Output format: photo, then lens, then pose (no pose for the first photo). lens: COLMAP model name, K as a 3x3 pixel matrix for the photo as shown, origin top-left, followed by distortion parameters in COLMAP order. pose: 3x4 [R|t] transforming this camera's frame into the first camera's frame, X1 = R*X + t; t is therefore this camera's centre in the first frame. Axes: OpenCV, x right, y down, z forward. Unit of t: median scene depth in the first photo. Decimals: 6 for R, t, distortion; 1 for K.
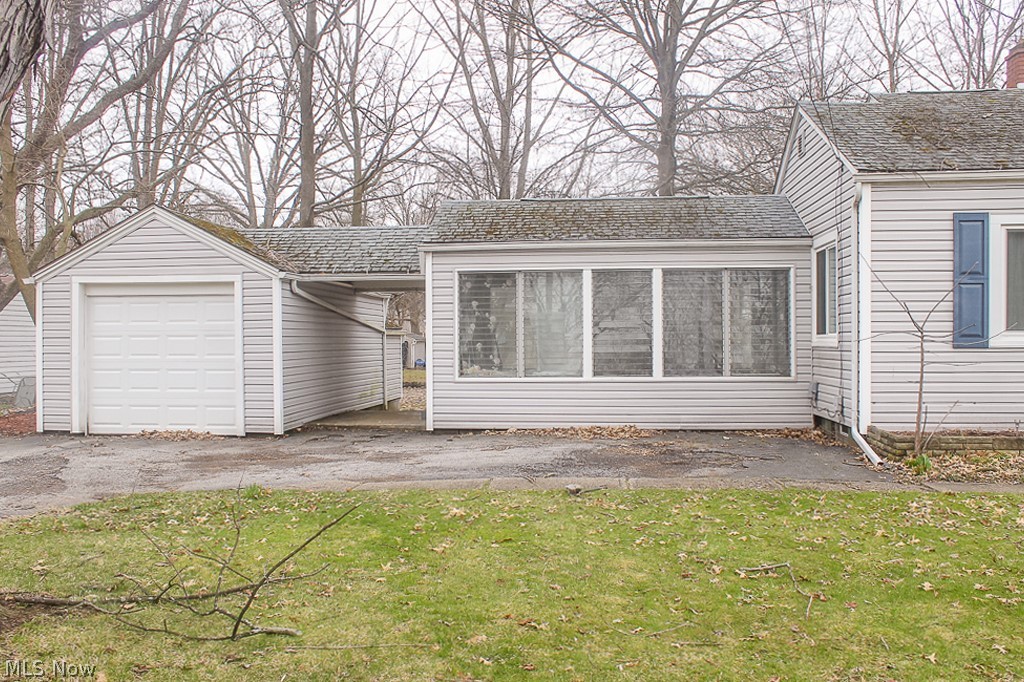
lens RADIAL K [[838.8, 0, 511.0], [0, 838.8, 338.9], [0, 0, 1]] dist [-0.071701, 0.032493]
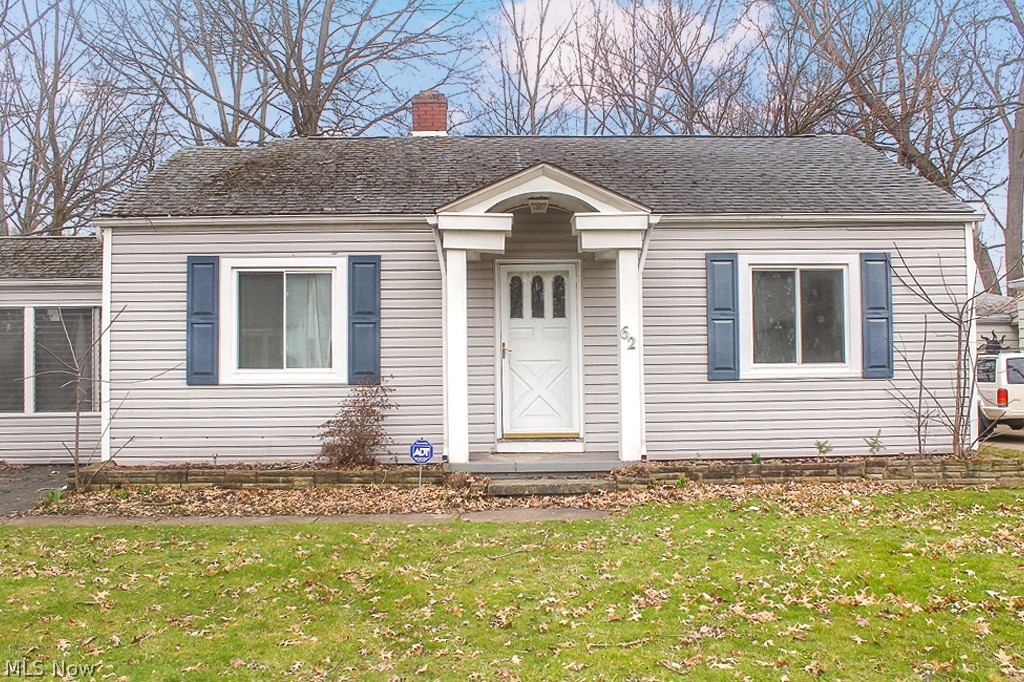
lens RADIAL K [[838.8, 0, 511.4], [0, 838.8, 346.0], [0, 0, 1]] dist [-0.071701, 0.032493]
pose [[0.990163, 0.002017, 0.139905, 0.796253], [0.002264, 0.999534, -0.030437, -0.005438], [-0.139901, 0.030454, 0.989697, -0.100568]]
